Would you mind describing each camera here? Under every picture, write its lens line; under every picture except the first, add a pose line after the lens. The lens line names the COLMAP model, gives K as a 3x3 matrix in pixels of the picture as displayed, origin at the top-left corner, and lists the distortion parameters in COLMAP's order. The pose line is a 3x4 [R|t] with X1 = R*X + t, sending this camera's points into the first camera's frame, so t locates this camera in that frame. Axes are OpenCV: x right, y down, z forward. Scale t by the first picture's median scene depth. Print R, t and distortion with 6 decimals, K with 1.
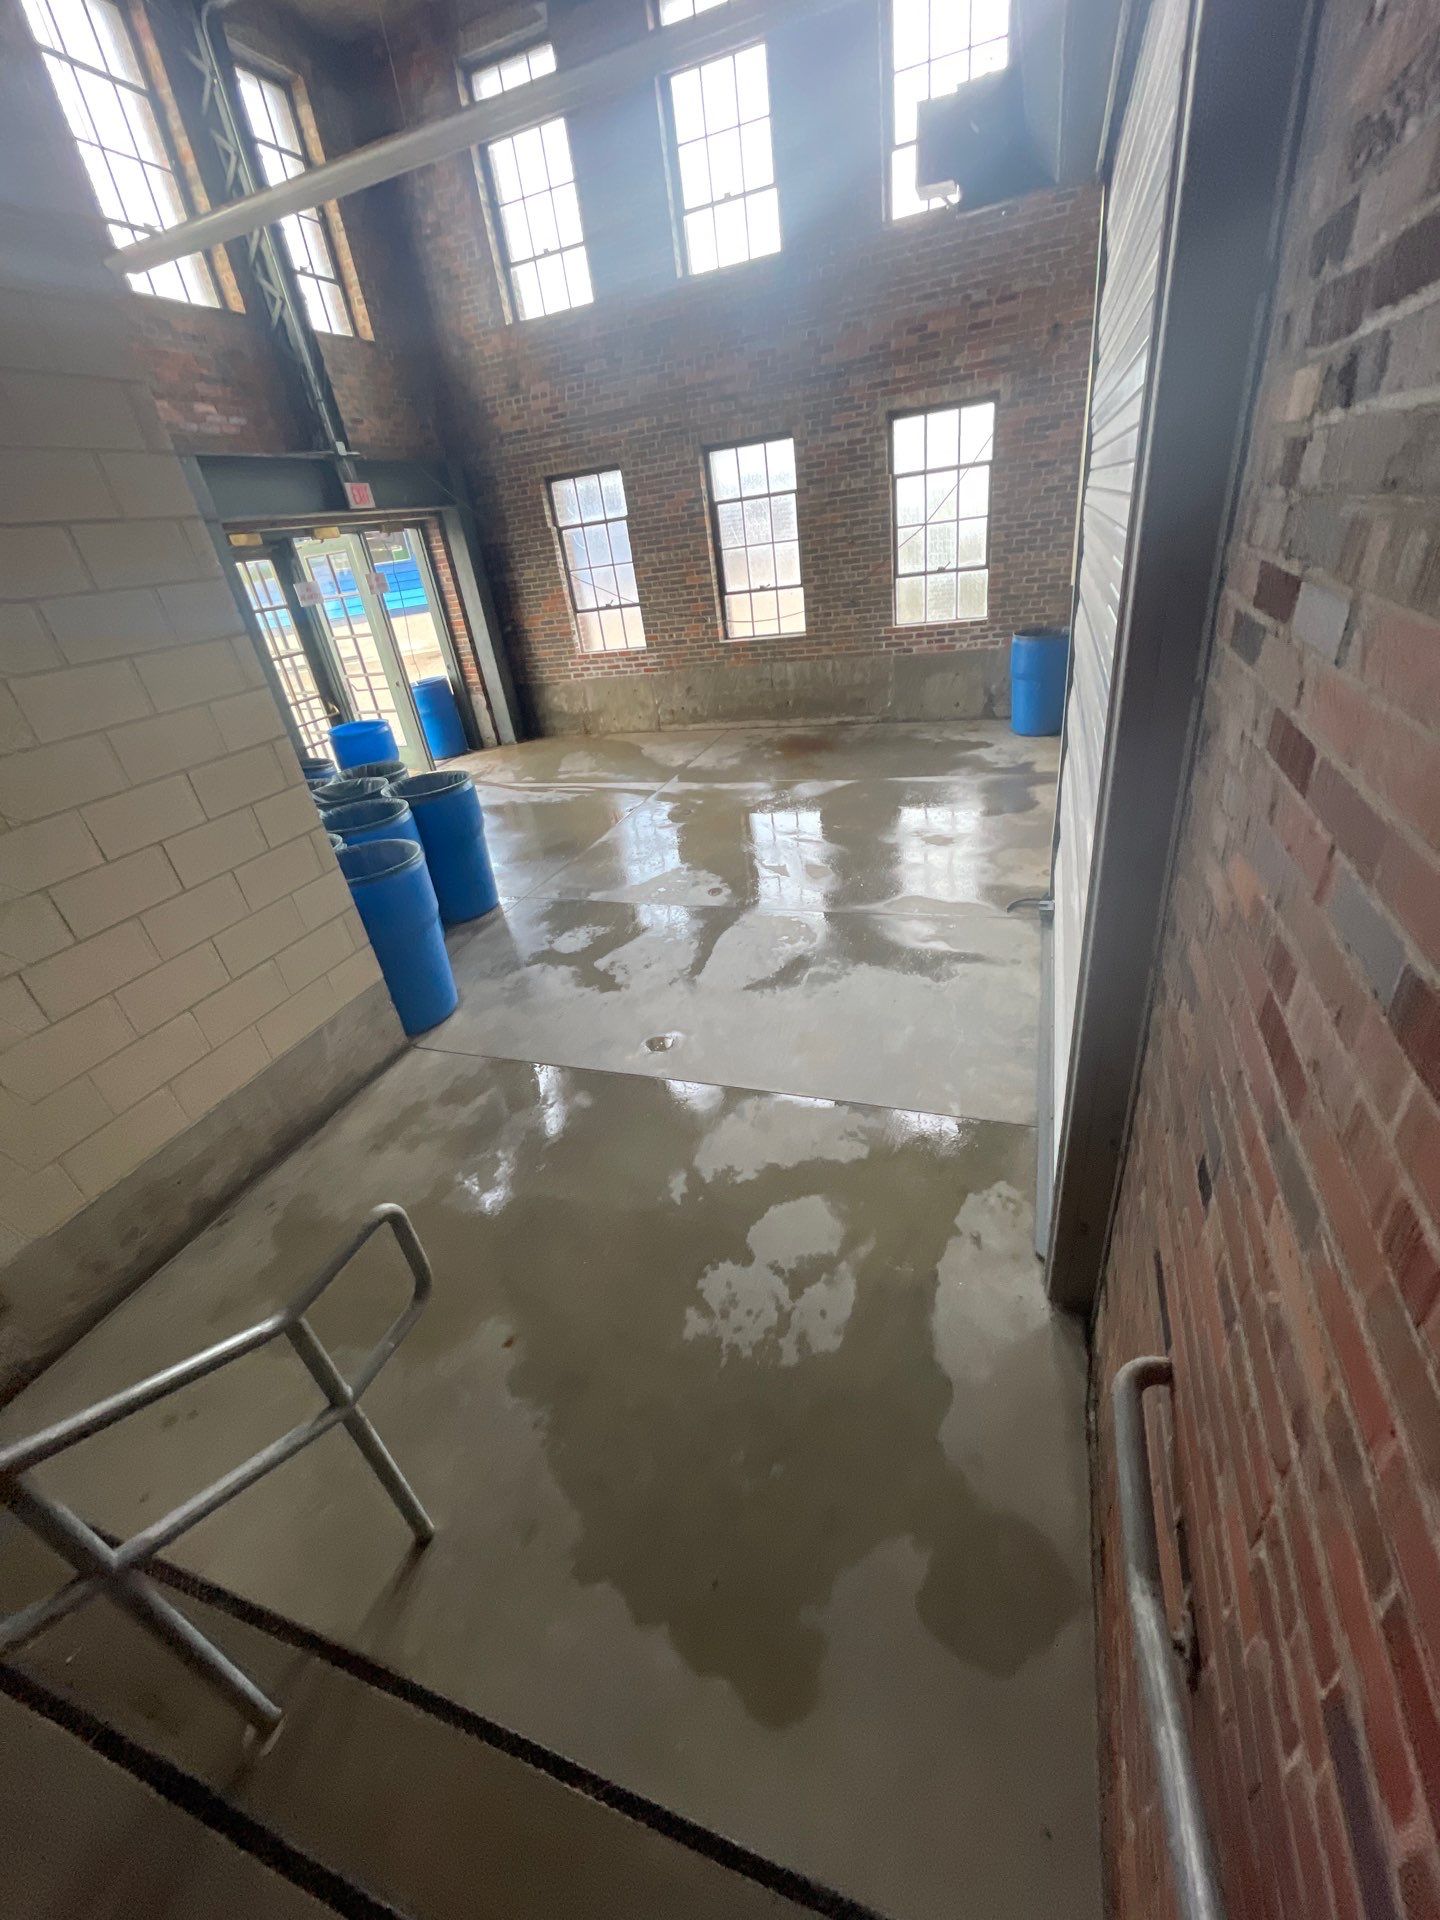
lens RADIAL K [[773.9, 0, 726.5], [0, 773.9, 953.9], [0, 0, 1]] dist [-0.003492, 0.000037]
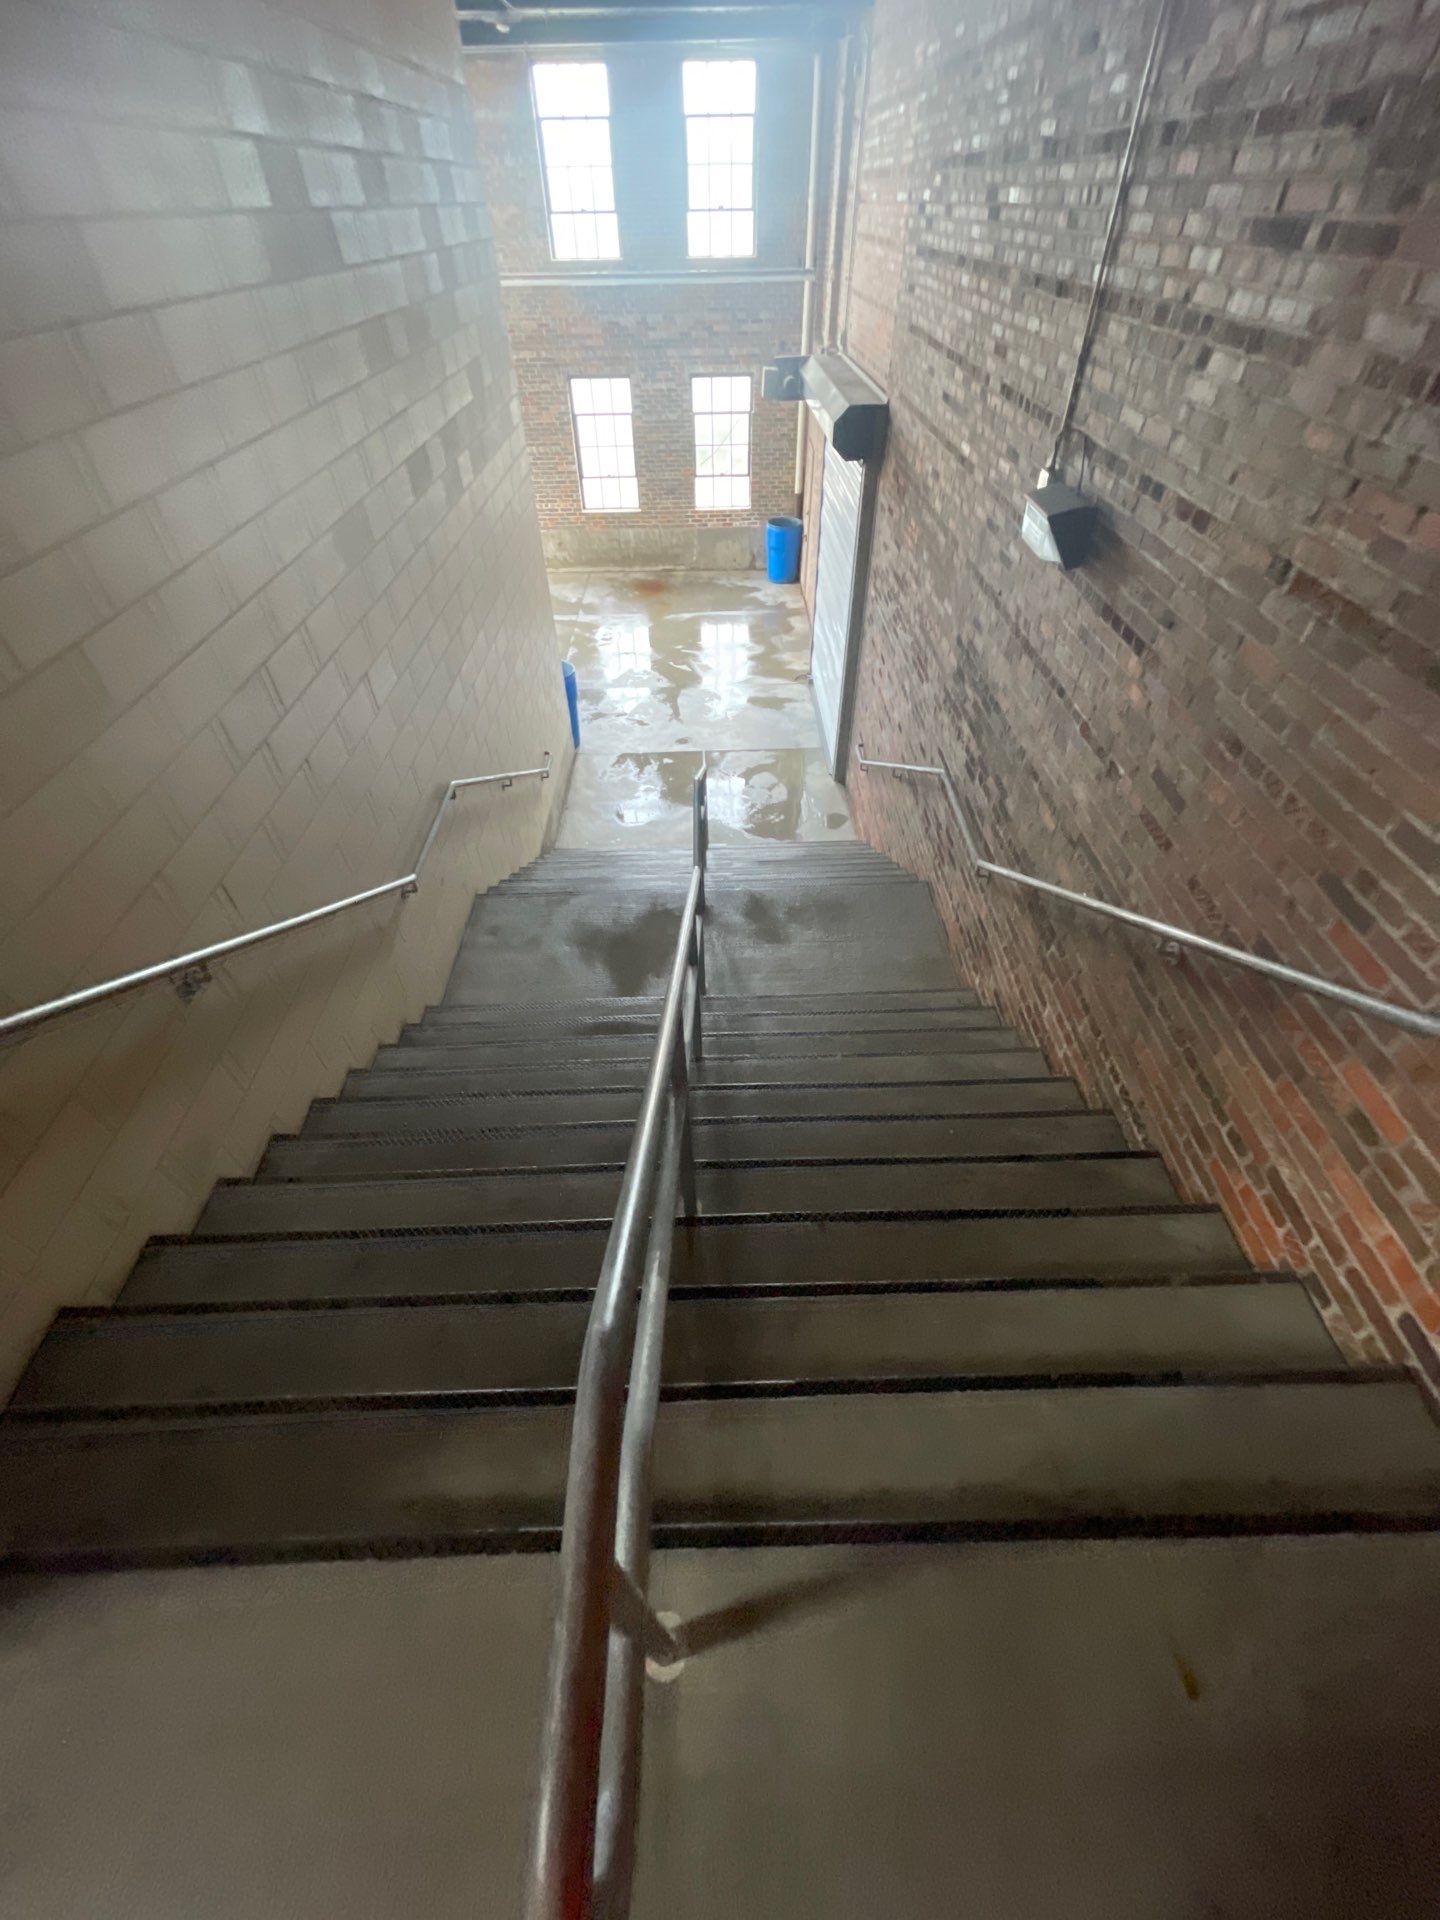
lens RADIAL K [[773.9, 0, 715.0], [0, 773.9, 955.2], [0, 0, 1]] dist [-0.003492, 0.000037]
pose [[0.928984, -0.171876, 0.327793, -0.459105], [0.085491, 0.961333, 0.261783, 0.064950], [-0.360112, -0.215169, 0.907756, -0.731129]]
